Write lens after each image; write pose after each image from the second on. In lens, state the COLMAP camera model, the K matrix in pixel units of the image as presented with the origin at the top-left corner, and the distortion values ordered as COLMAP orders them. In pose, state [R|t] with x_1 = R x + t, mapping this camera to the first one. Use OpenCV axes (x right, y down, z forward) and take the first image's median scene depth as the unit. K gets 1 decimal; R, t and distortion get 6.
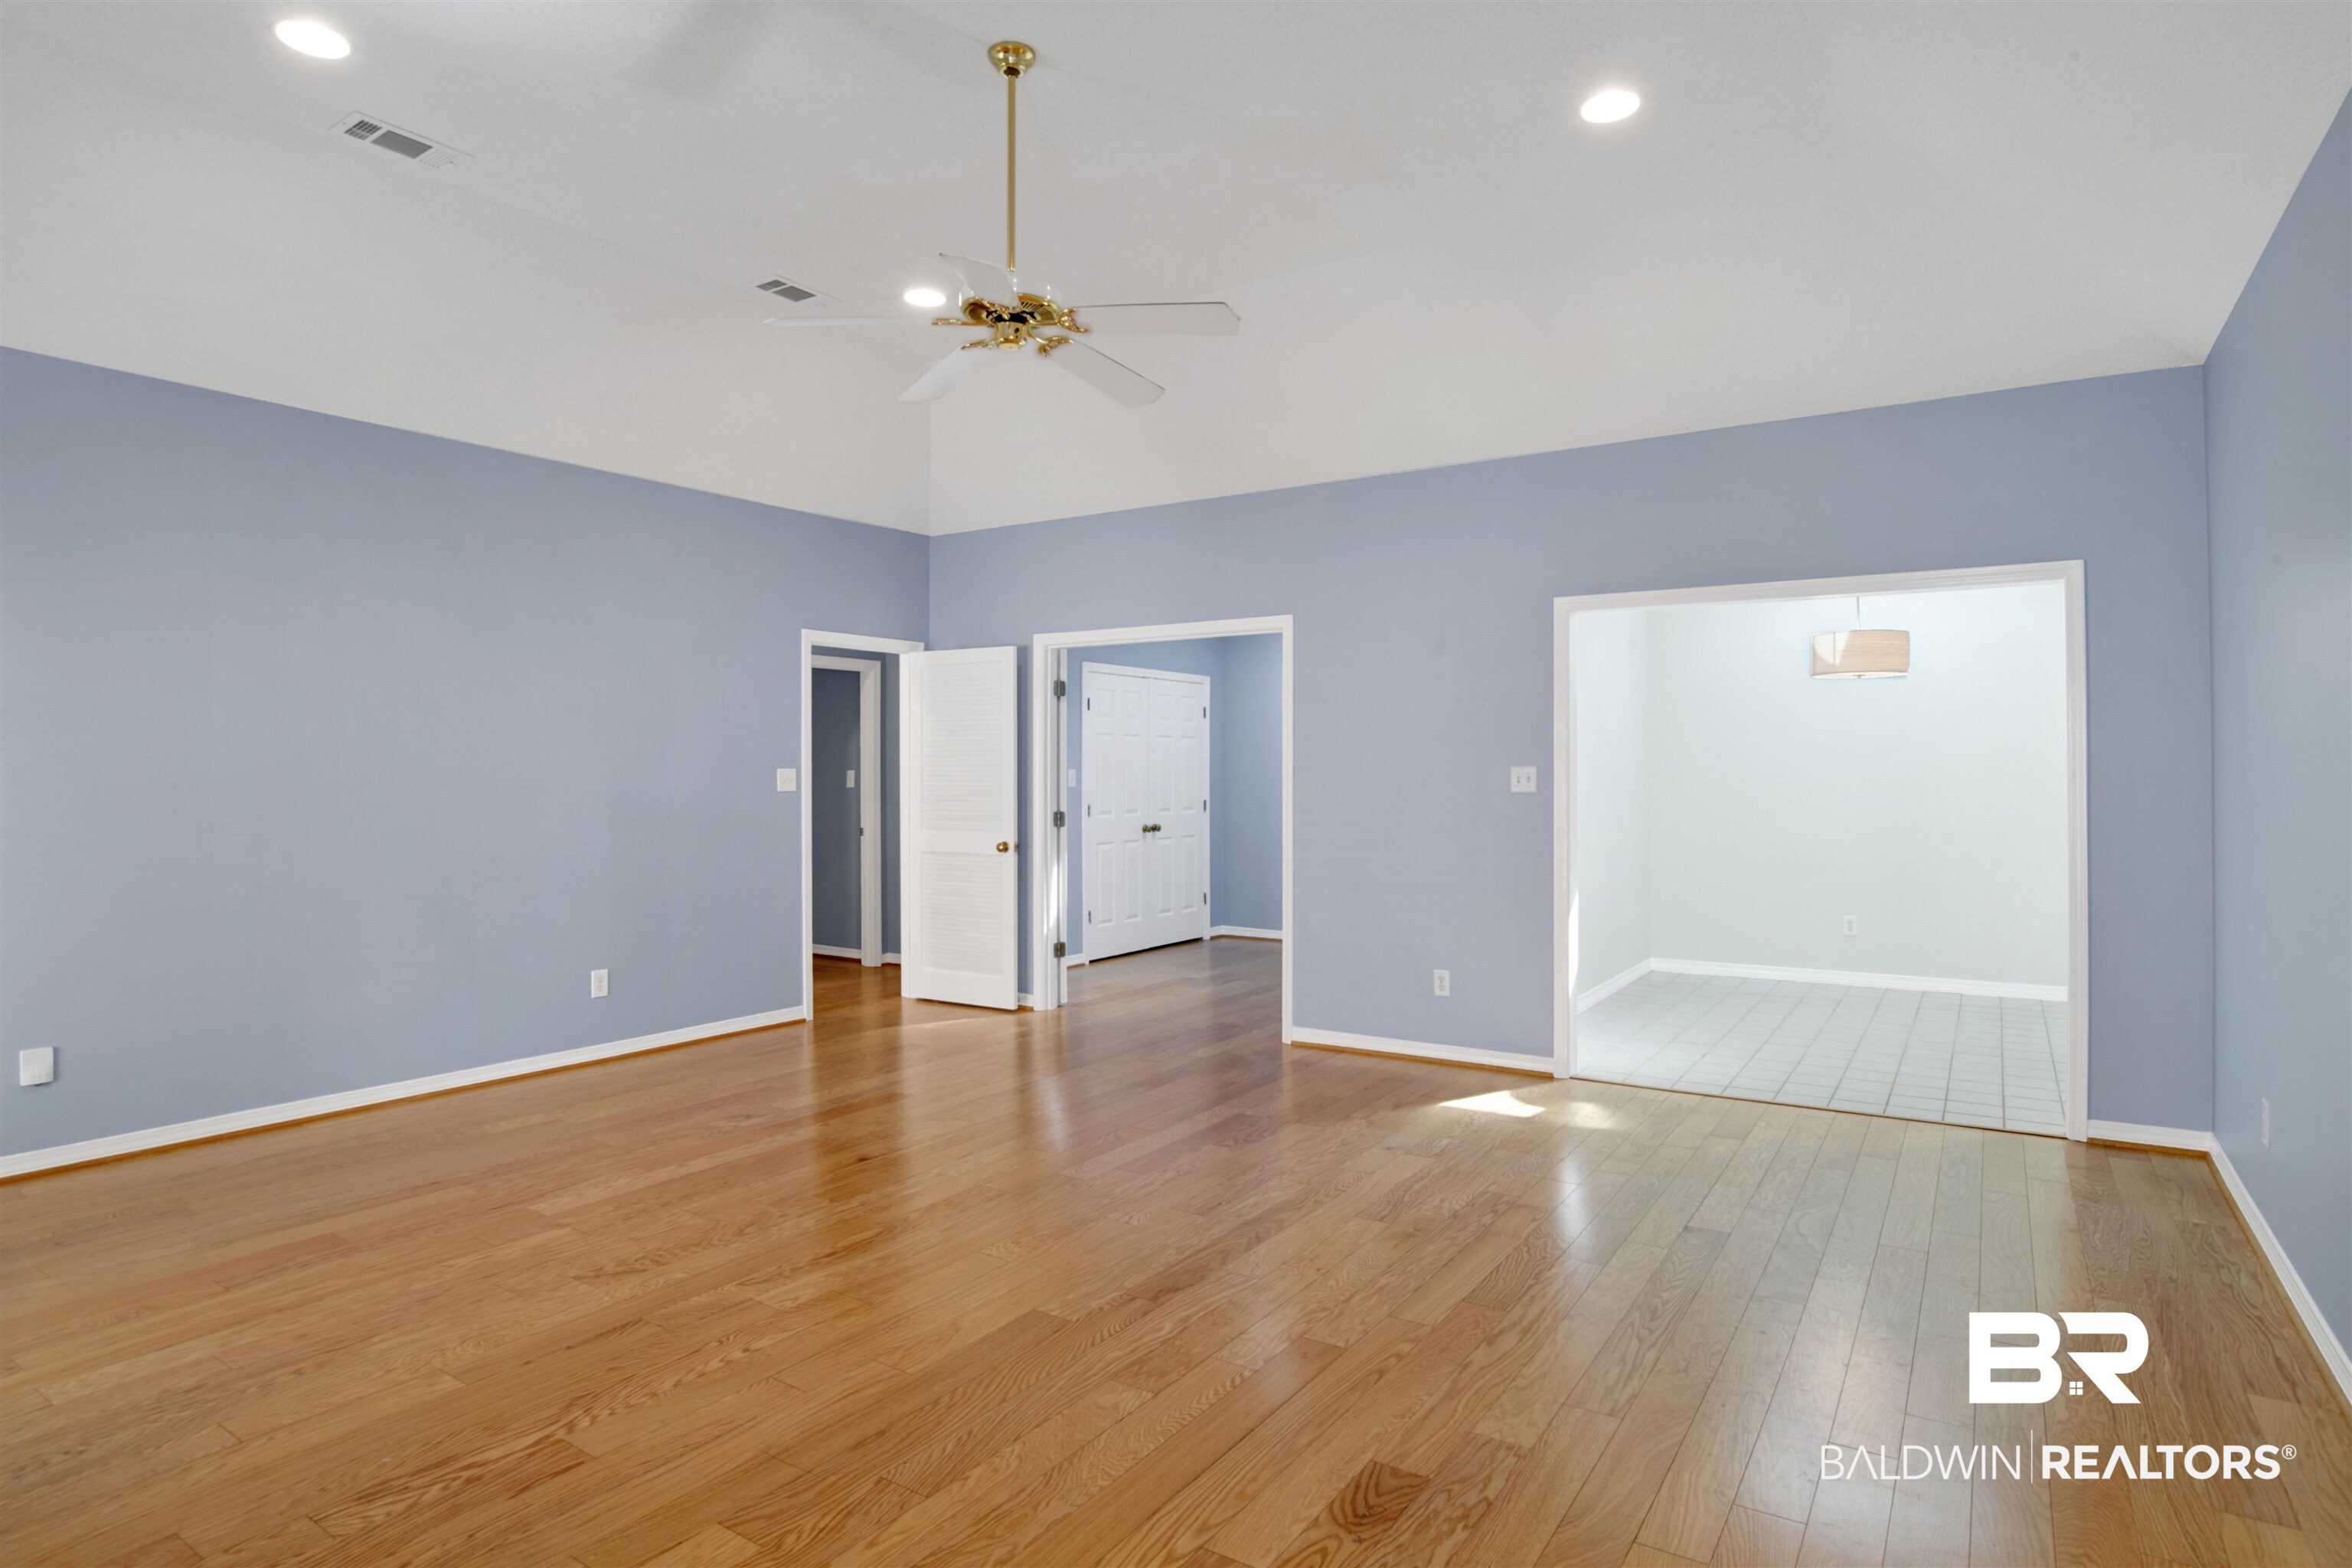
lens RADIAL K [[1268.3, 0, 1176.0], [0, 1268.3, 784.0], [0, 0, 1]] dist [-0.068950, 0.031563]
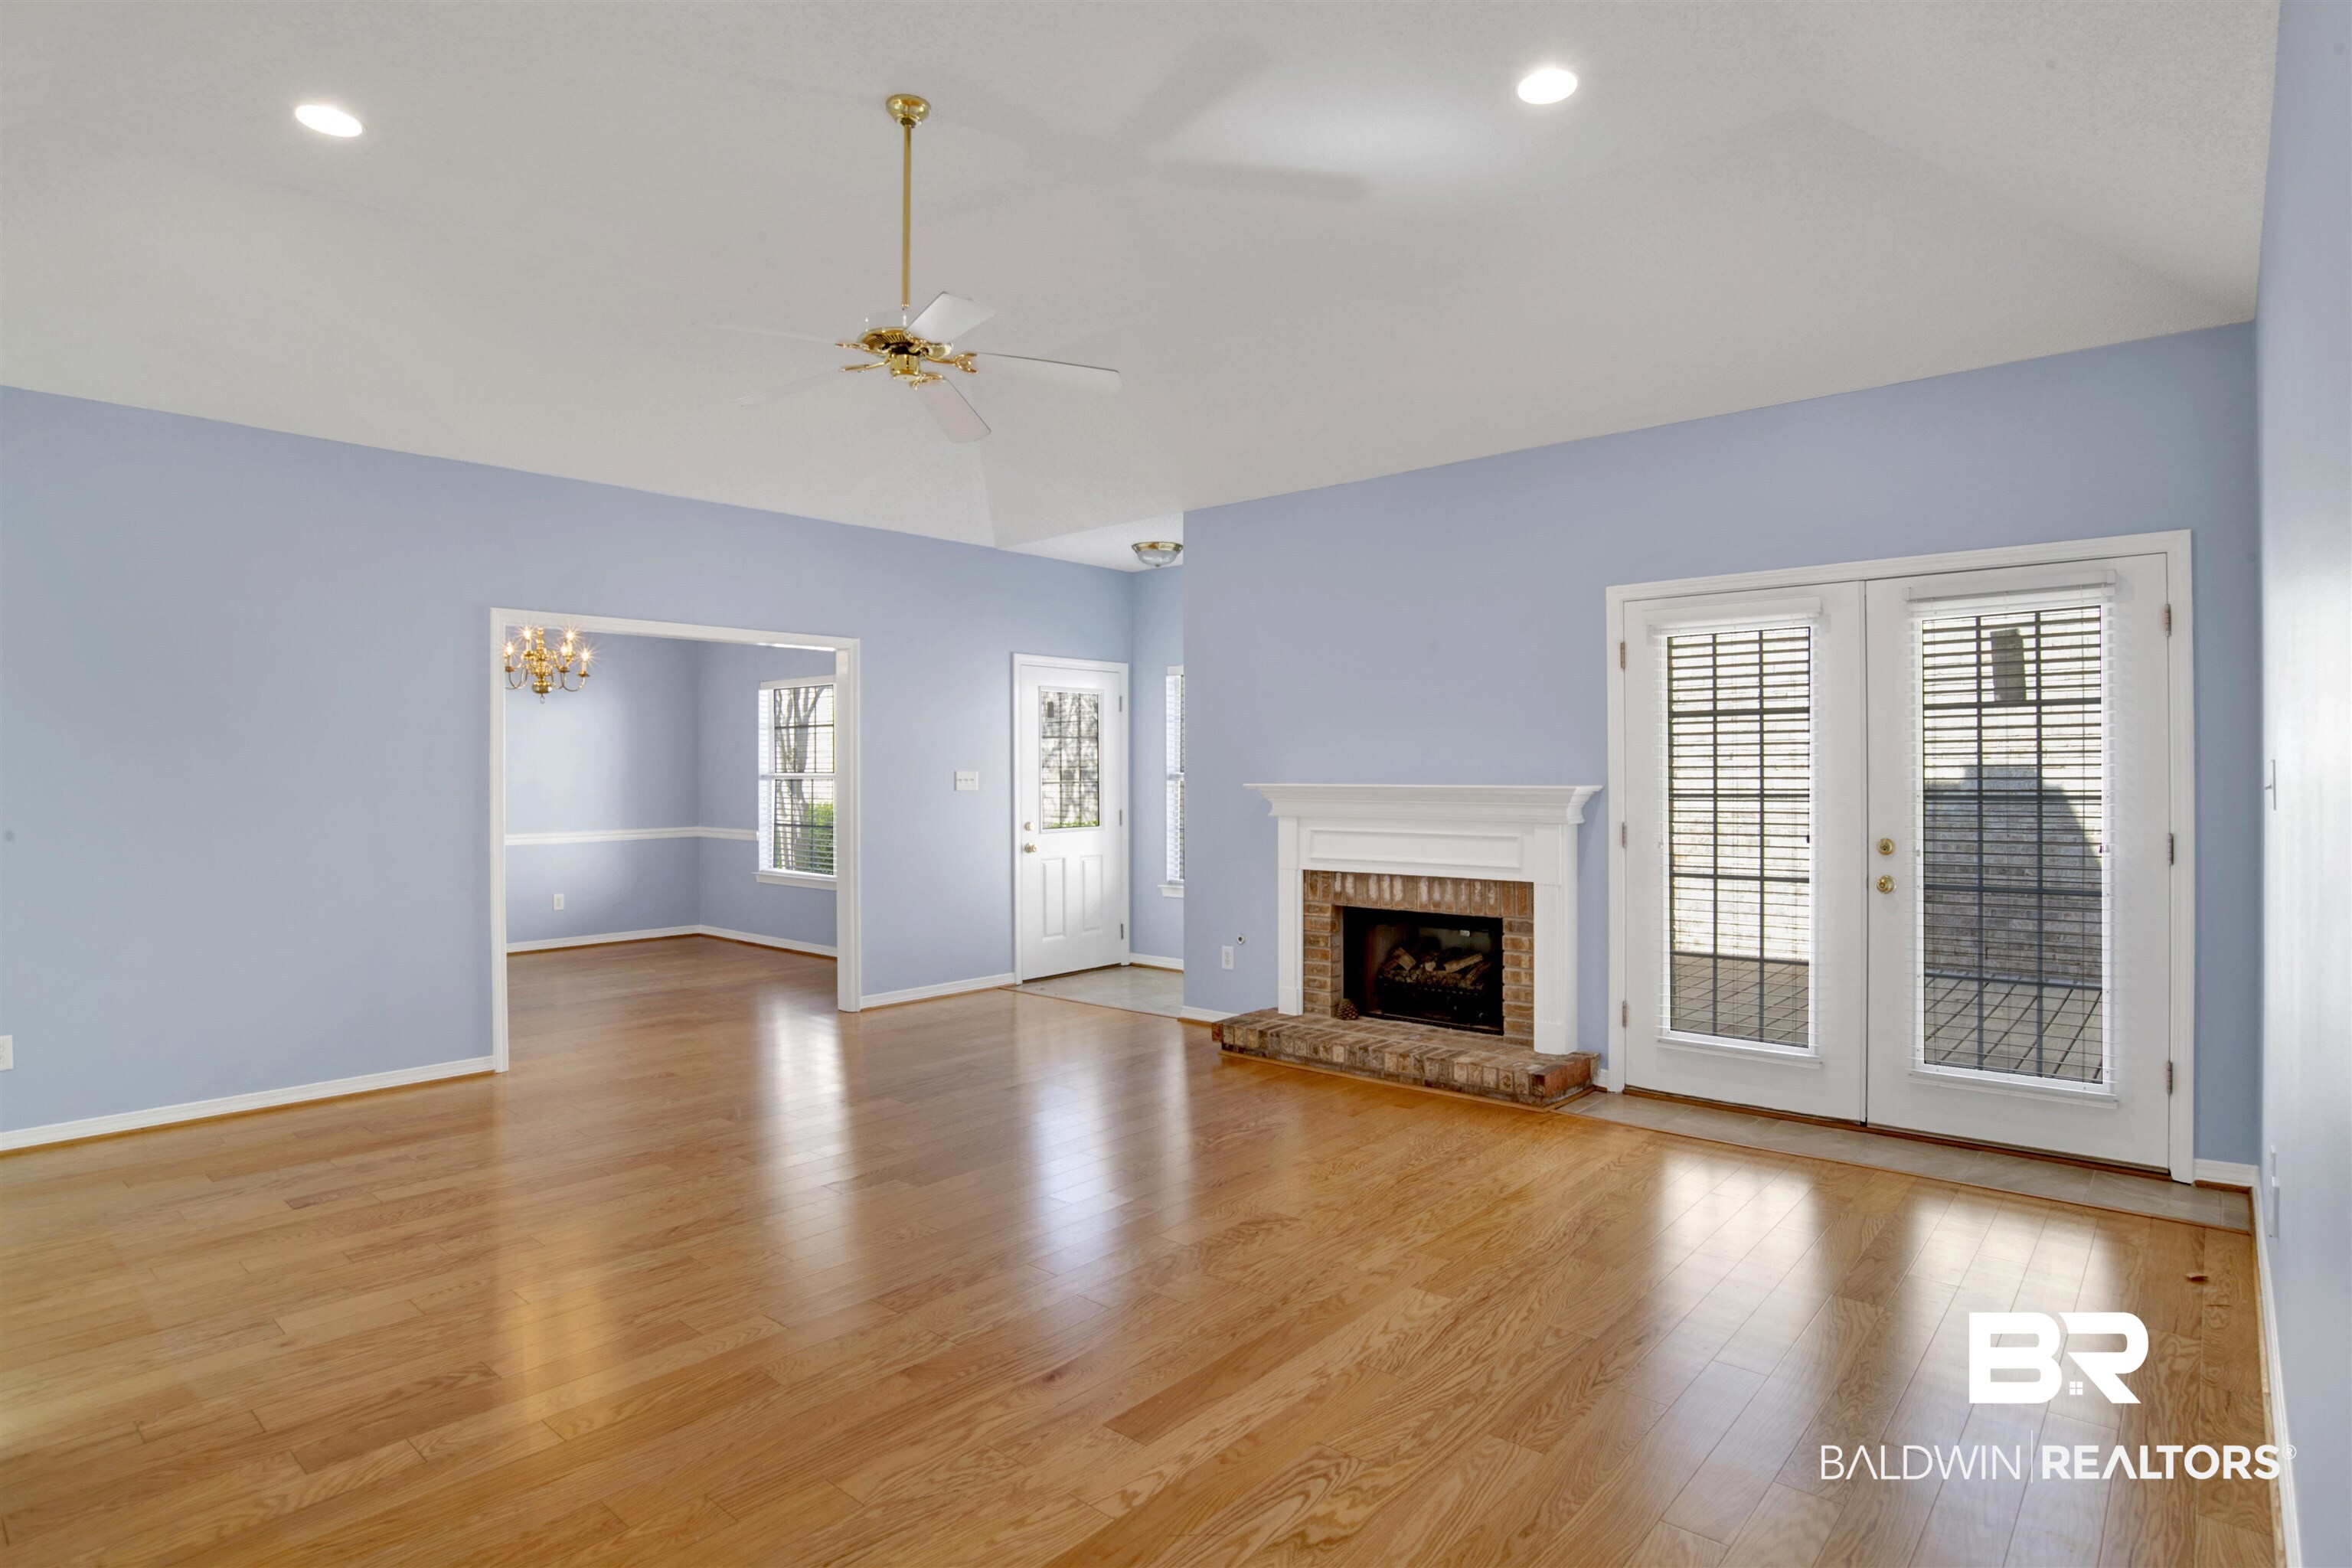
lens RADIAL K [[1231.3, 0, 1185.3], [0, 1231.3, 766.4], [0, 0, 1]] dist [-0.067072, 0.022848]
pose [[-0.991949, 0.007950, 0.126385, -0.485953], [0.008509, 0.999956, 0.003879, -0.019974], [-0.126348, 0.004923, -0.991974, 1.953979]]
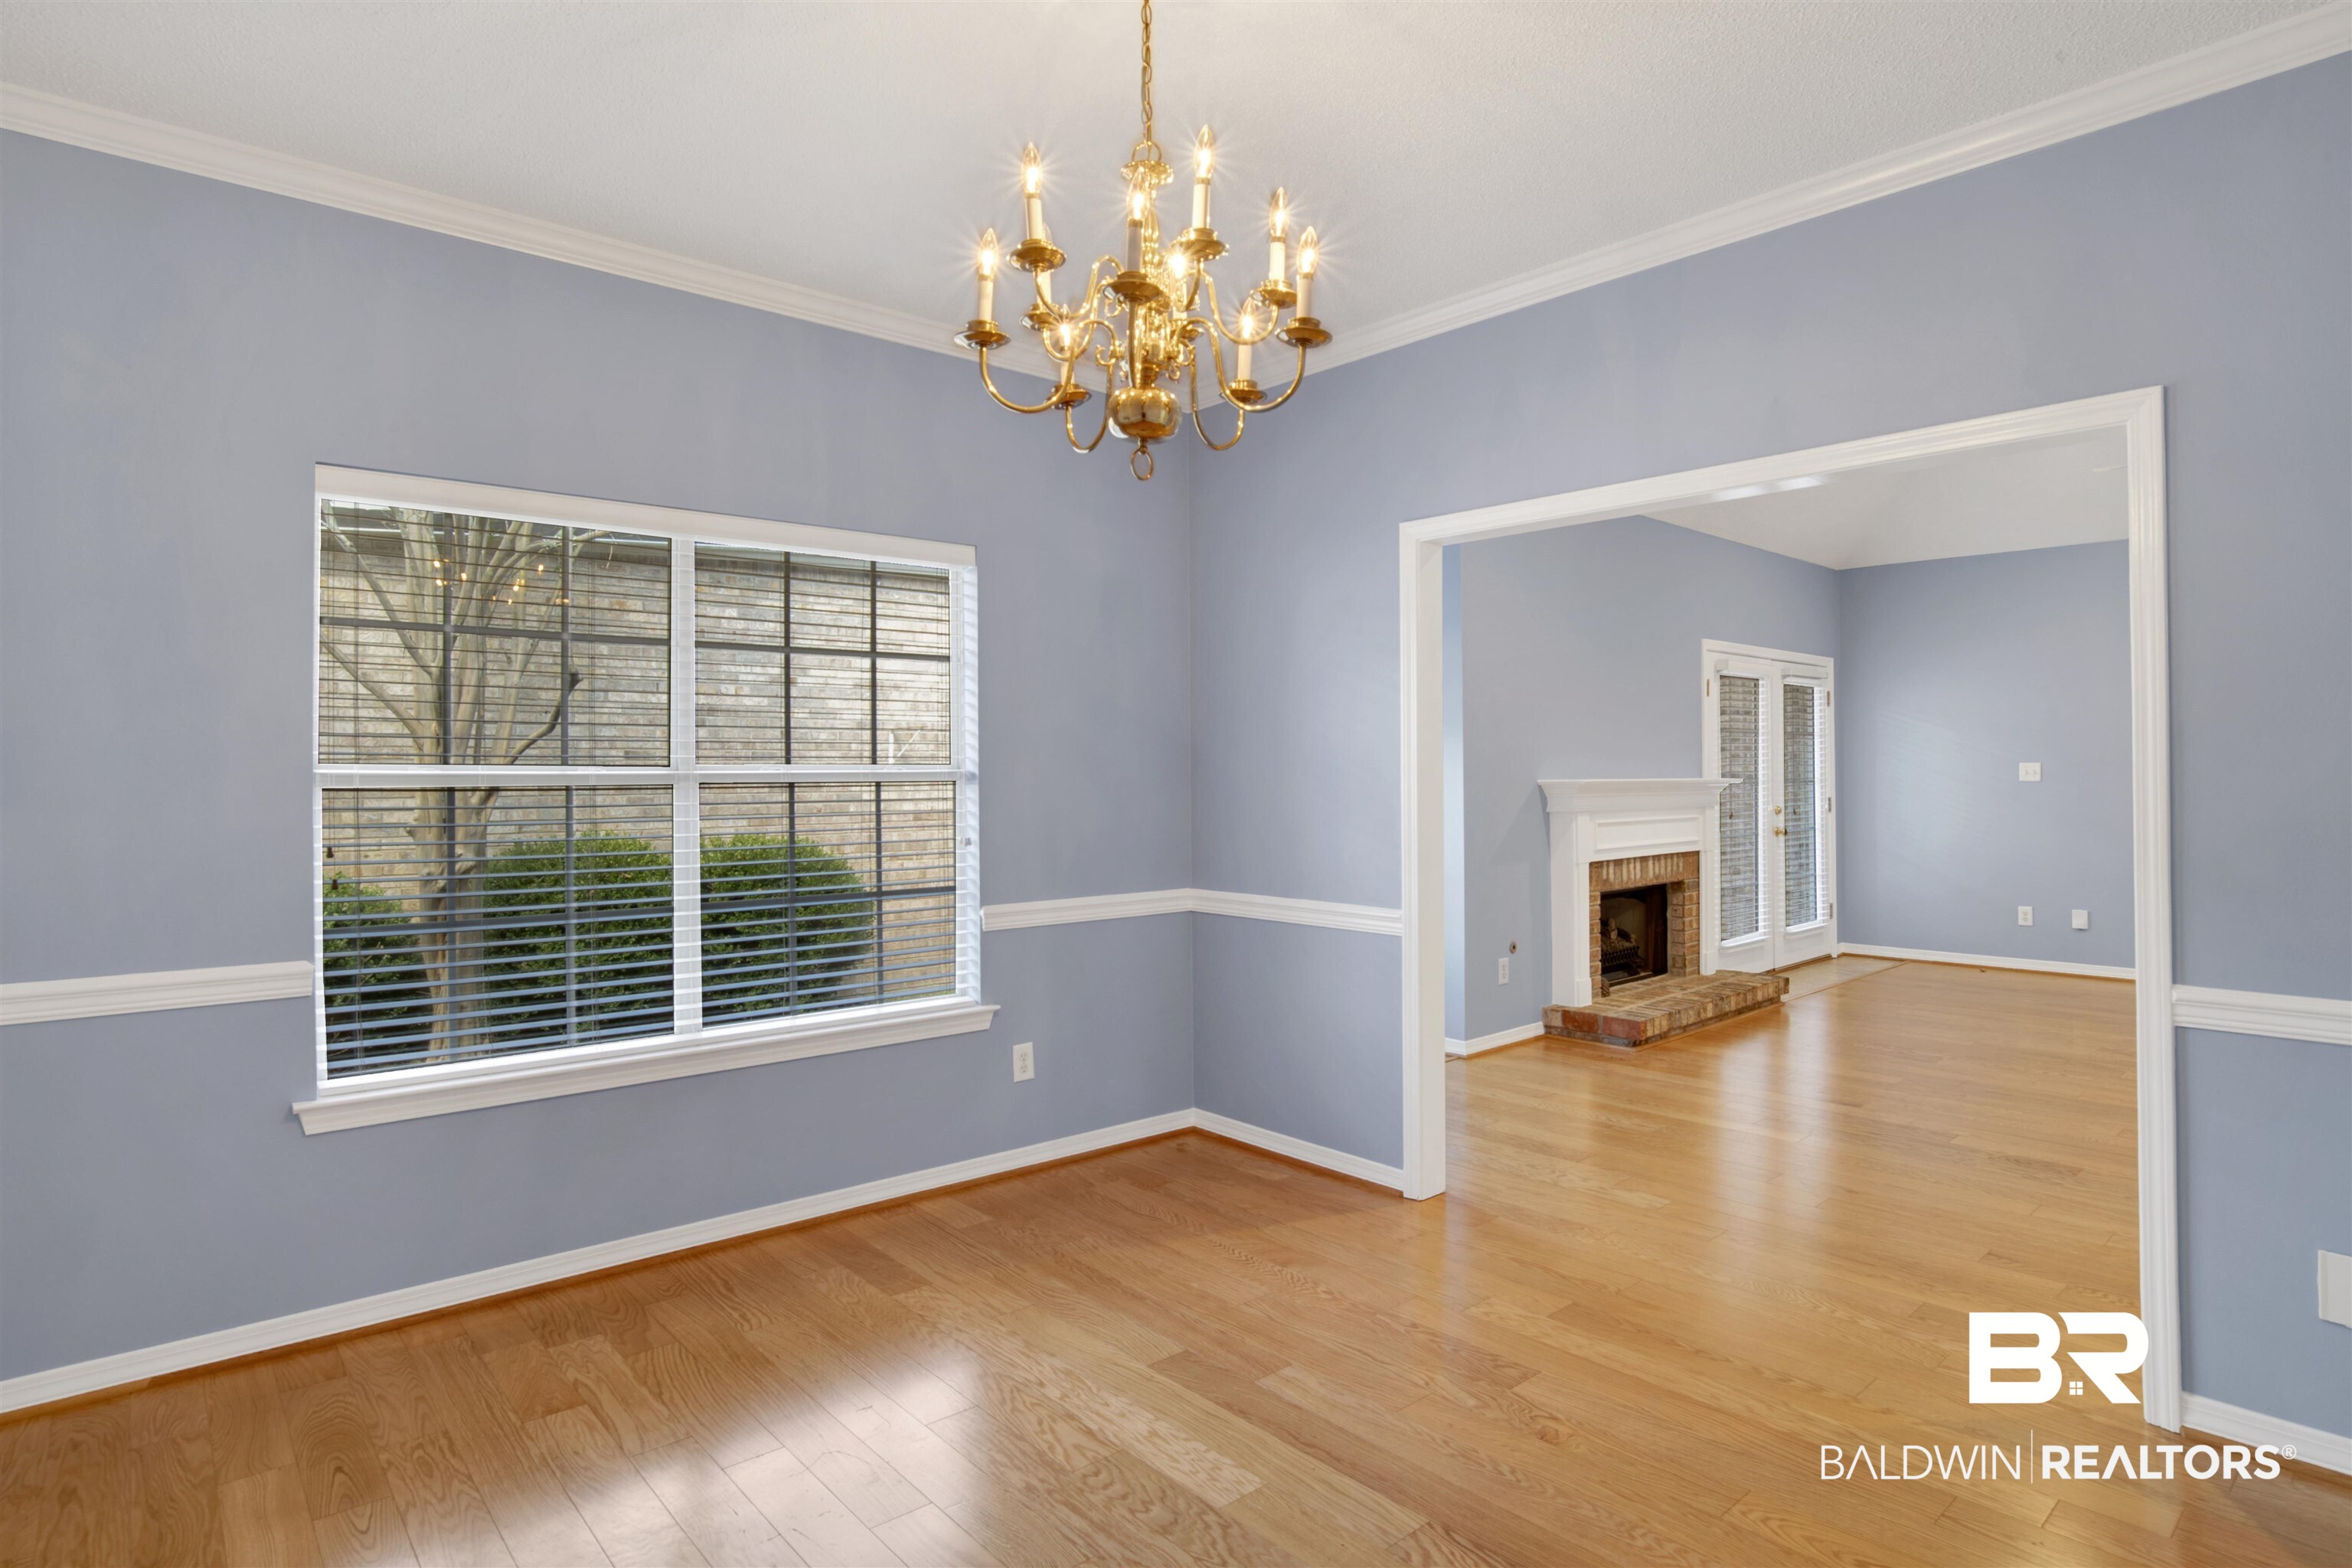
lens RADIAL K [[1248.3, 0, 1161.1], [0, 1248.3, 775.1], [0, 0, 1]] dist [-0.073660, 0.027247]
pose [[-0.264136, 0.008403, -0.964449, 1.427147], [-0.005666, 0.999931, 0.010264, -0.008286], [0.964469, 0.008176, -0.264070, 0.132046]]
